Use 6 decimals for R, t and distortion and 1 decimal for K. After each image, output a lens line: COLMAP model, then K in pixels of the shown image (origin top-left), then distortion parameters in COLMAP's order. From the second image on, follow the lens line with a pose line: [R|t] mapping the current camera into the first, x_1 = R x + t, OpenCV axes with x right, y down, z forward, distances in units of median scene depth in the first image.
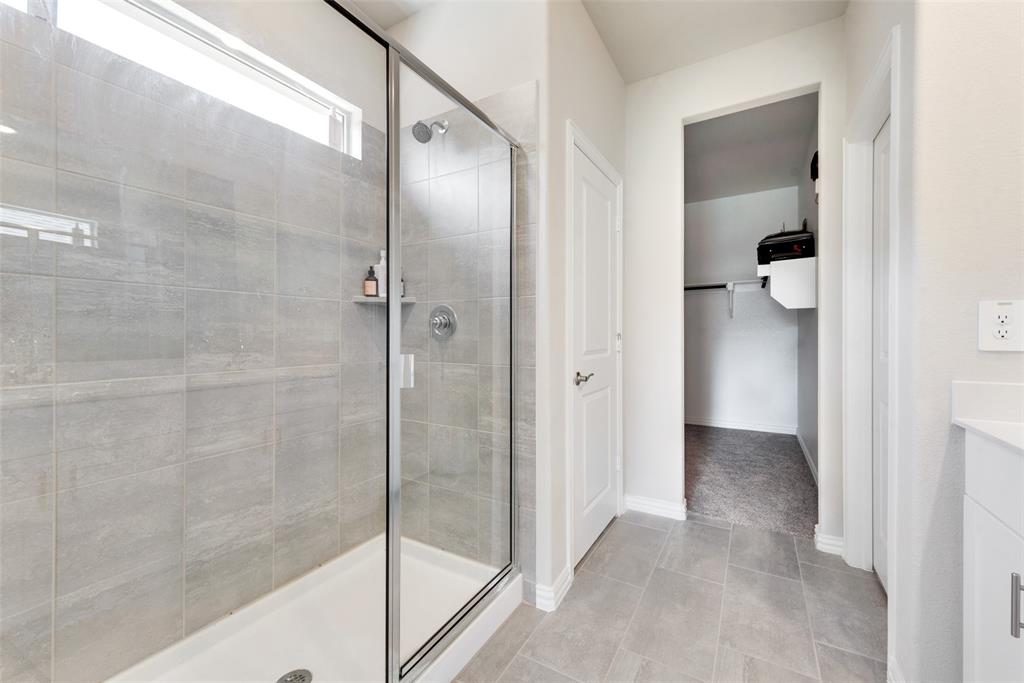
lens RADIAL K [[405.3, 0, 512.1], [0, 405.3, 339.0], [0, 0, 1]] dist [0.003731, -0.000285]
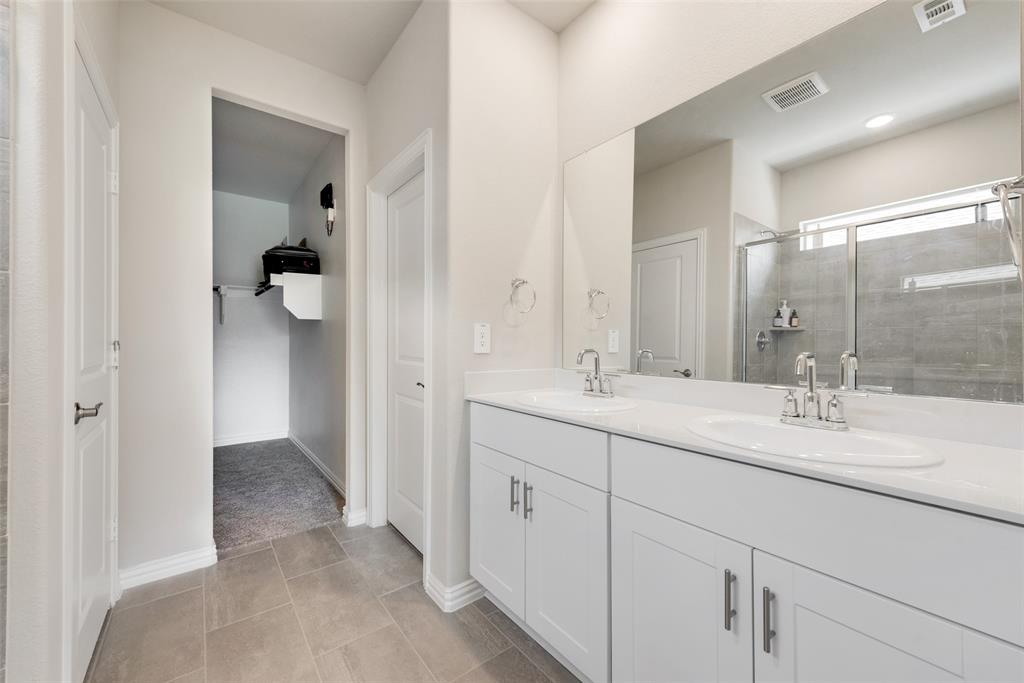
lens RADIAL K [[405.3, 0, 515.0], [0, 405.3, 343.2], [0, 0, 1]] dist [0.003731, -0.000285]
pose [[0.353215, 0.001491, 0.935541, -0.155911], [0.007901, 0.999958, -0.004577, -0.001817], [-0.935509, 0.009008, 0.353189, 0.121767]]
